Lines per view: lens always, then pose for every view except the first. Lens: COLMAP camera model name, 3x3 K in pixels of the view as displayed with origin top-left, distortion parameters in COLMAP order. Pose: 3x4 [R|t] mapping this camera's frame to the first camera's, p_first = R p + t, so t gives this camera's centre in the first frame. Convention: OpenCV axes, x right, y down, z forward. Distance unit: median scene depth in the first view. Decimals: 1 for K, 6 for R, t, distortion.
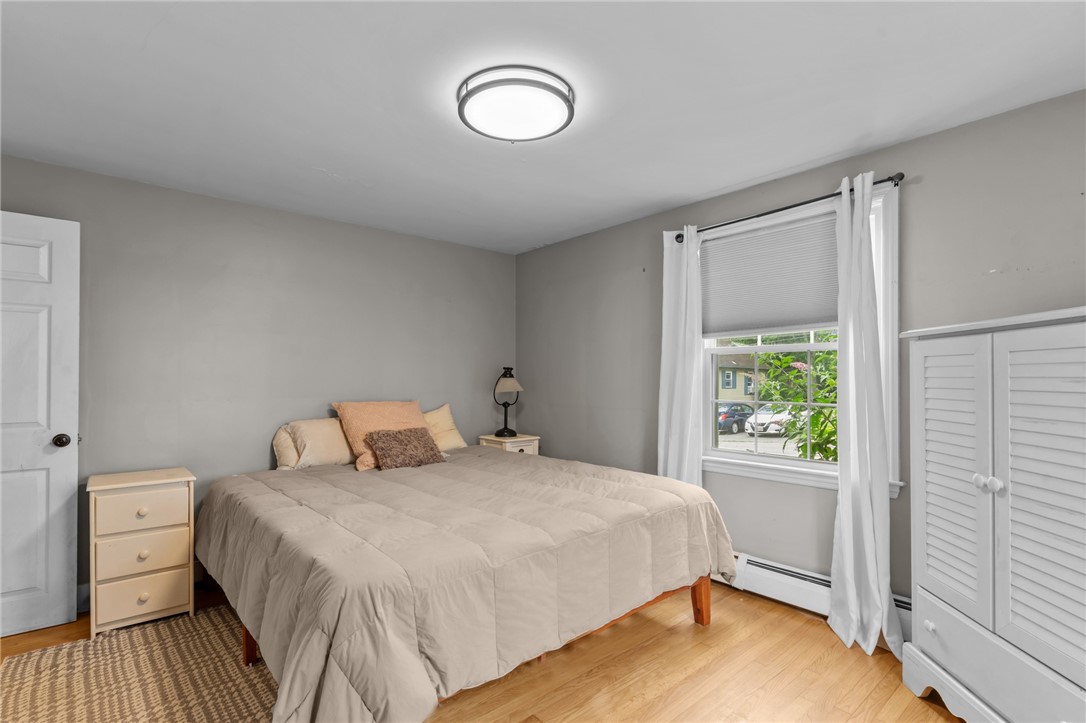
lens RADIAL K [[520.5, 0, 539.7], [0, 520.5, 375.5], [0, 0, 1]] dist [0.001479, 0.000441]
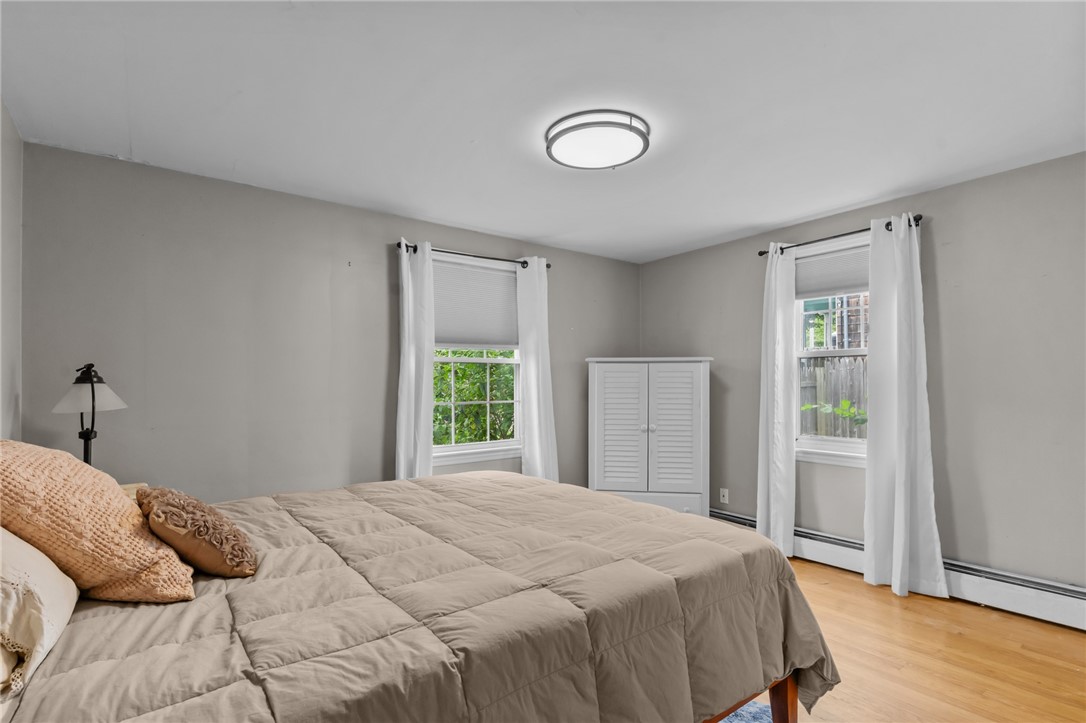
lens RADIAL K [[520.5, 0, 539.7], [0, 520.5, 375.5], [0, 0, 1]] dist [0.001479, 0.000441]
pose [[0.047579, 0.015470, 0.998748, -1.044603], [-0.001084, 0.999880, -0.015436, 0.007031], [-0.998867, -0.000348, 0.047590, 0.965308]]
